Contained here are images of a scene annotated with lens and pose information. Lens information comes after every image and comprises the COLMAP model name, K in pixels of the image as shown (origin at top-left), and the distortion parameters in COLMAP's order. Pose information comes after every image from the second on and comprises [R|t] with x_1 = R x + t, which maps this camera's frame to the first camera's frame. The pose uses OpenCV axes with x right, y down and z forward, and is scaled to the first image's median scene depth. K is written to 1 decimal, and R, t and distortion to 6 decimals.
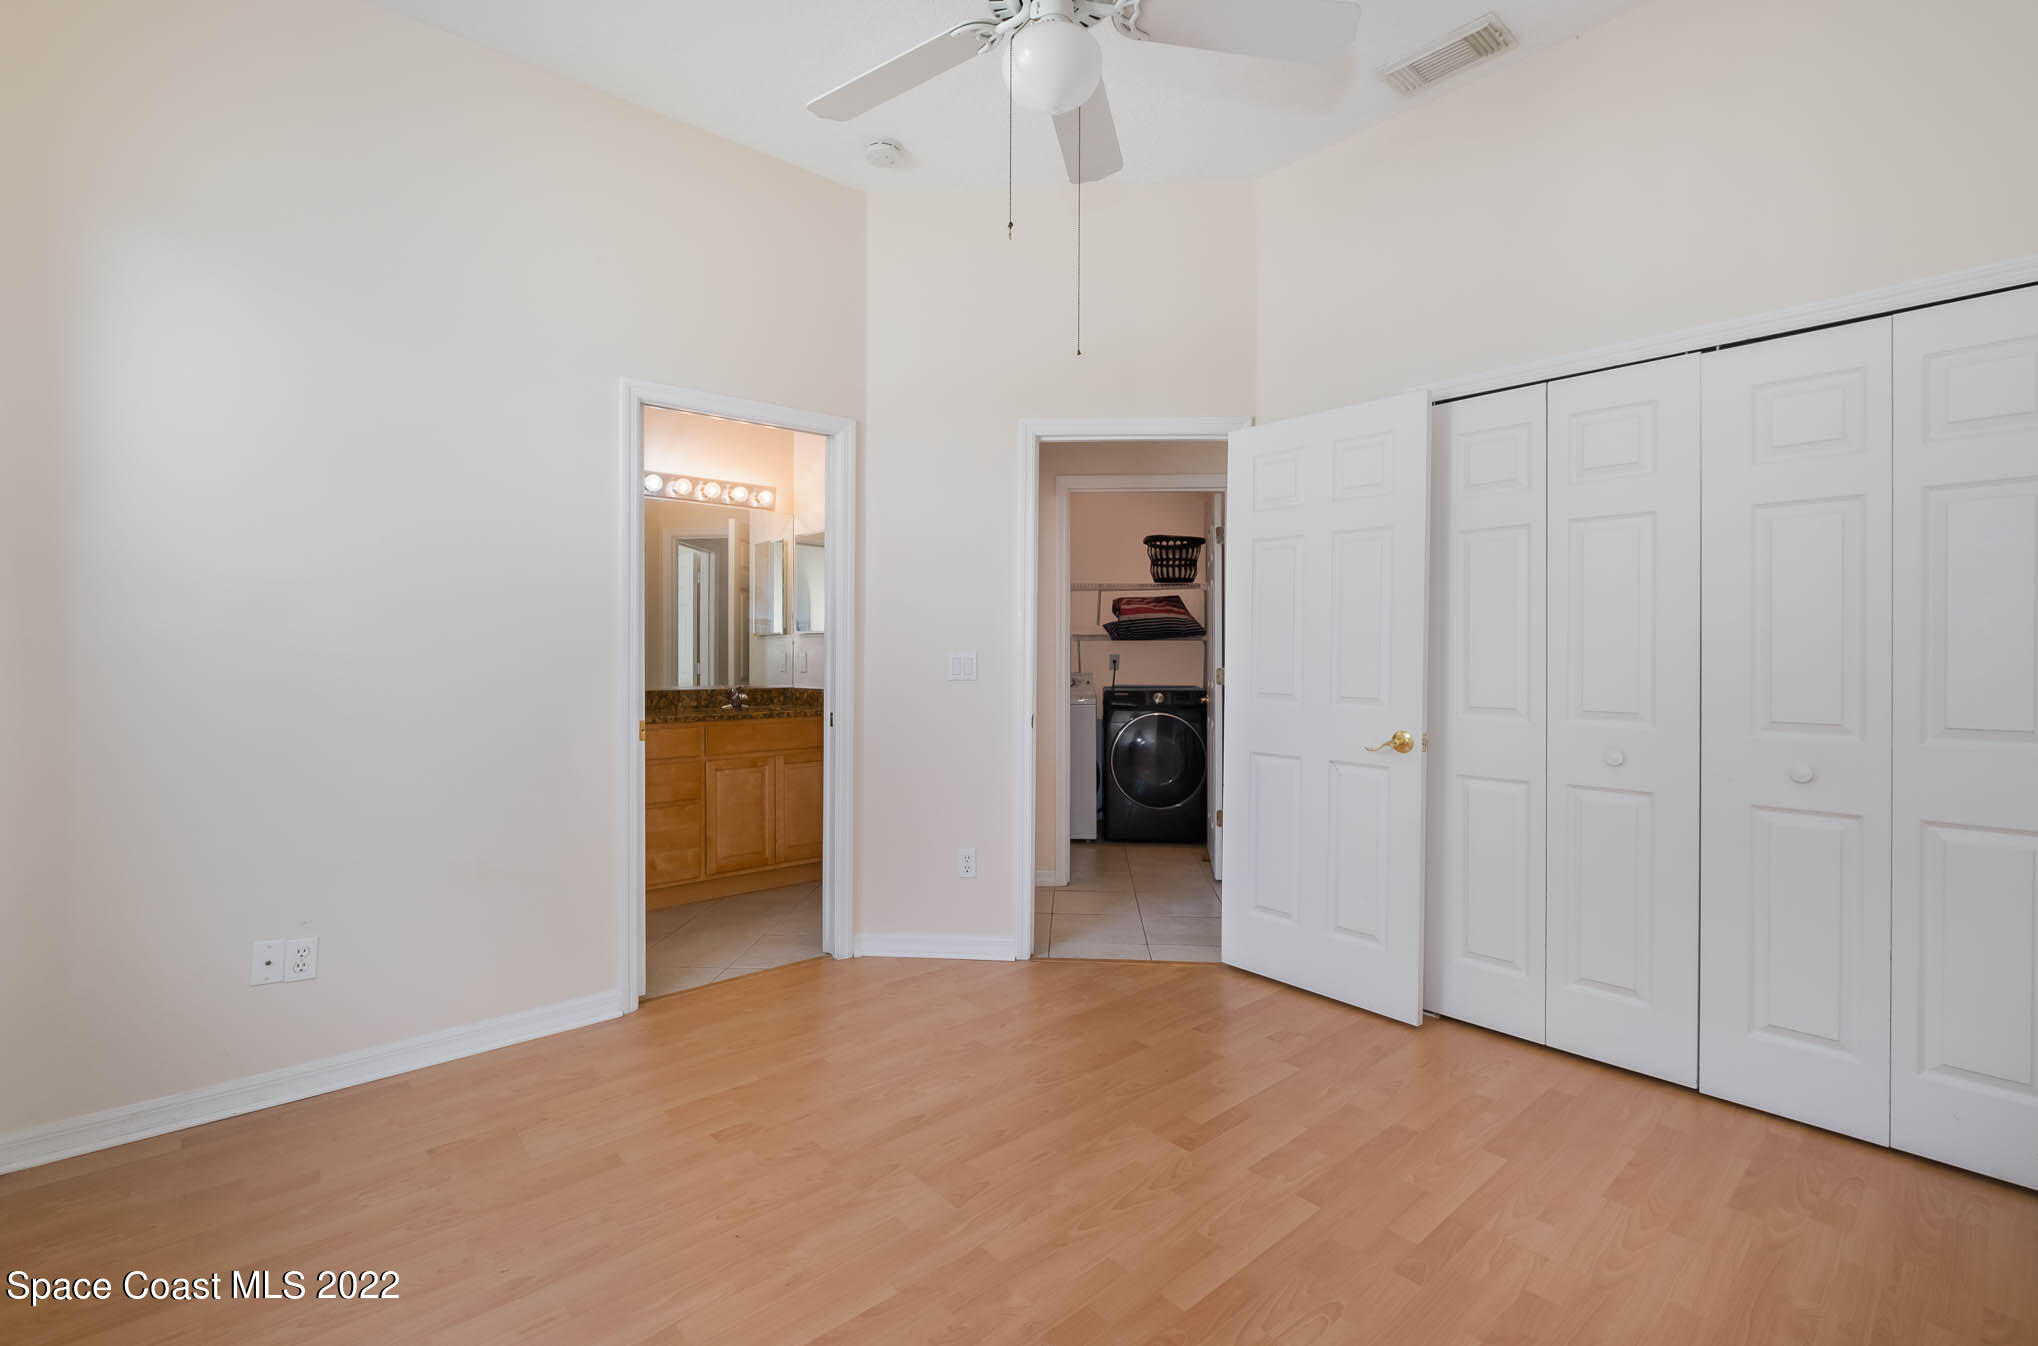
lens RADIAL K [[895.8, 0, 1009.9], [0, 895.8, 665.2], [0, 0, 1]] dist [-0.013459, 0.000551]
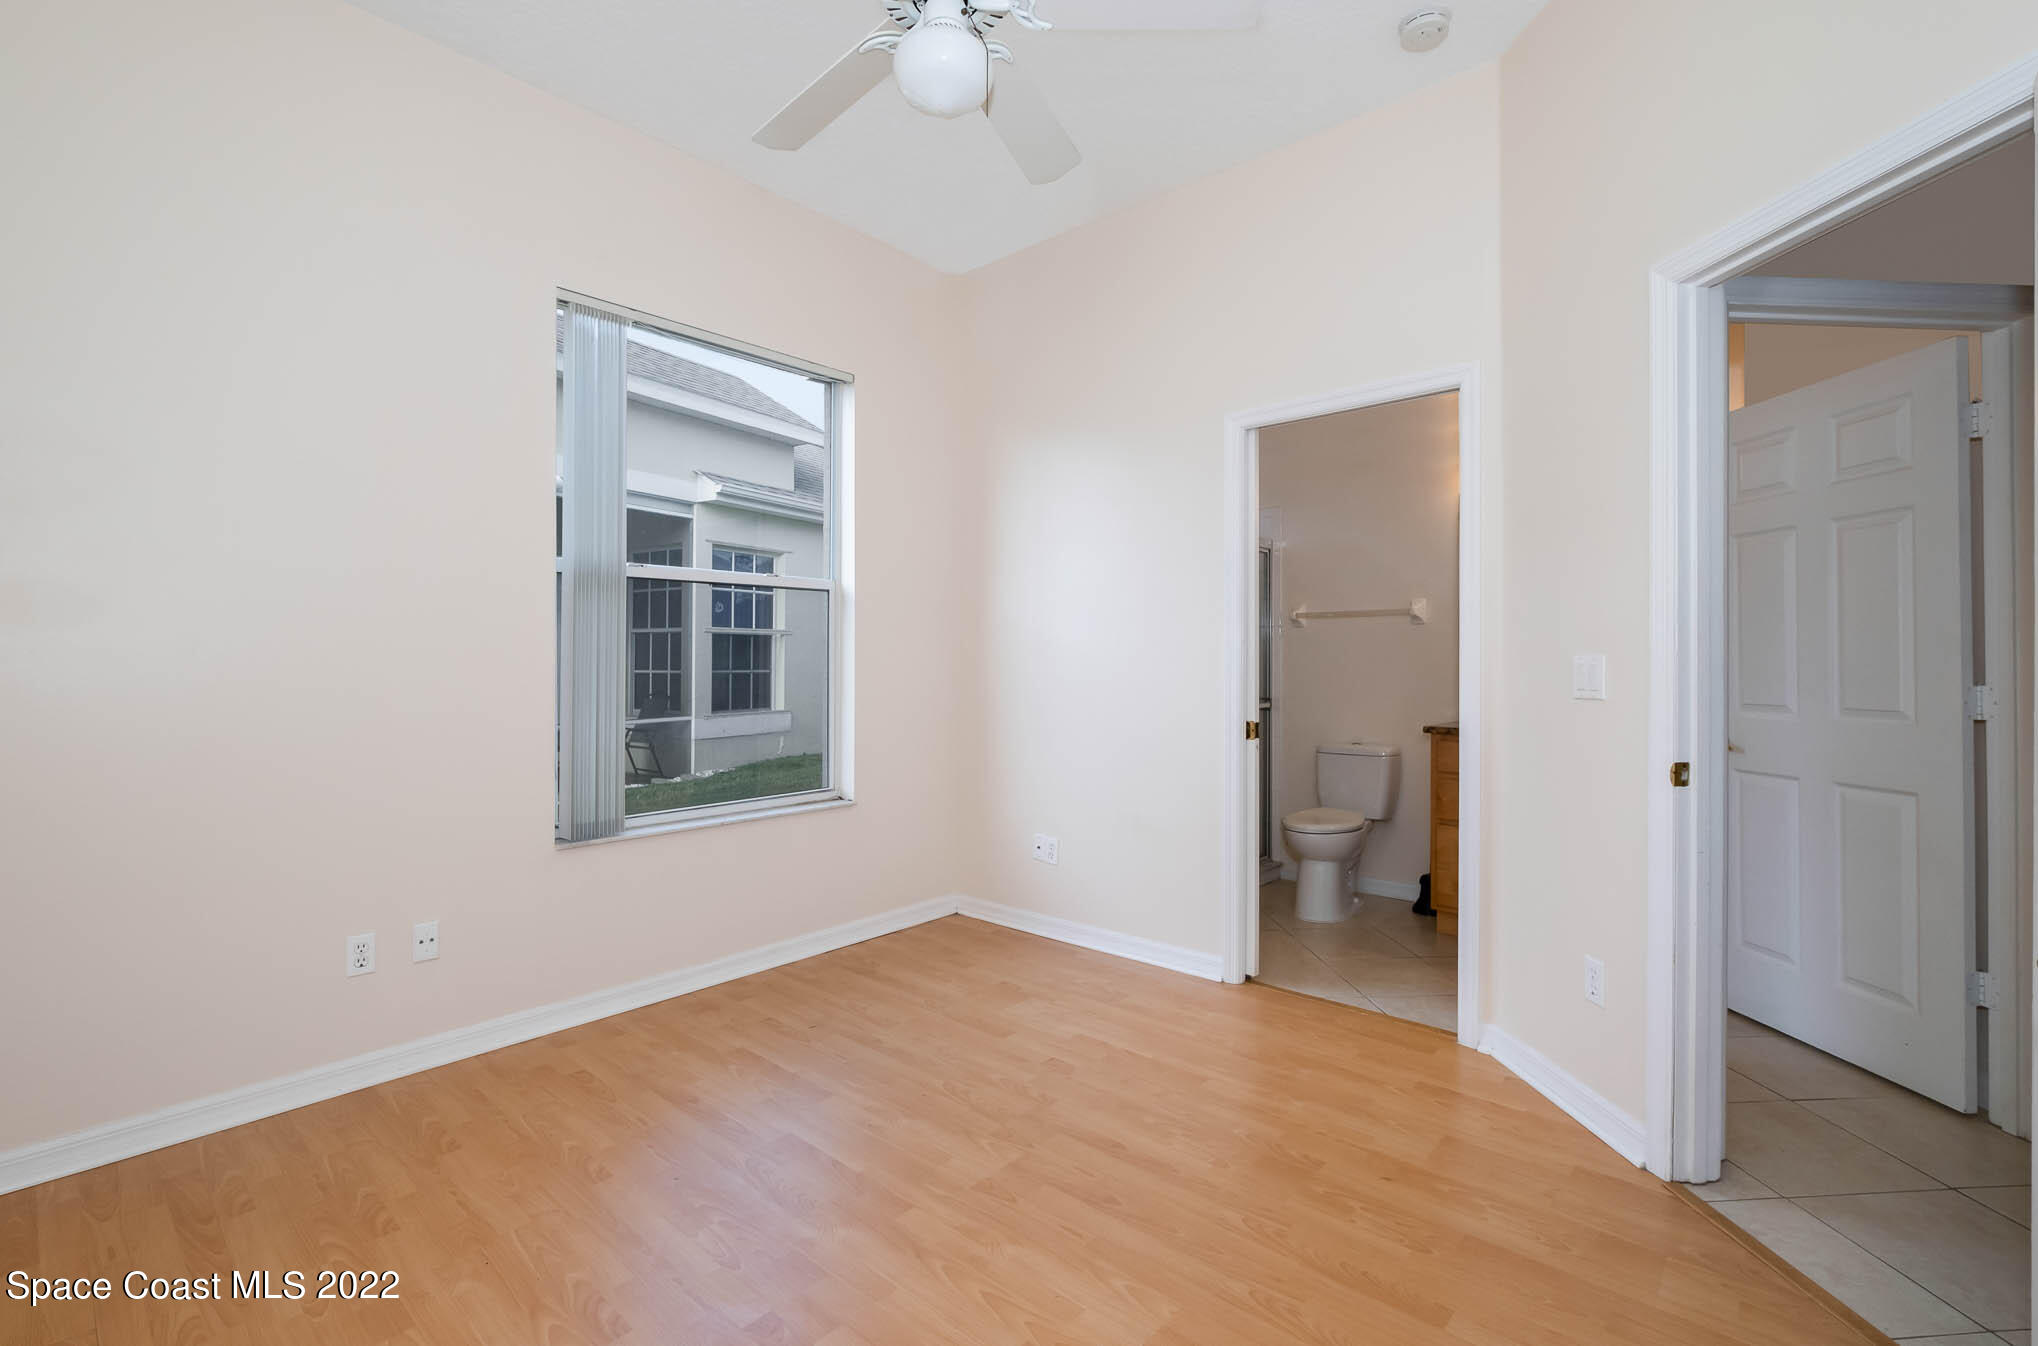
lens RADIAL K [[895.8, 0, 1009.9], [0, 895.8, 665.2], [0, 0, 1]] dist [-0.013459, 0.000551]
pose [[0.124597, 0.009066, -0.992166, 0.678377], [-0.011740, 0.999902, 0.007662, -0.010749], [0.992138, 0.010694, 0.124691, 0.626240]]
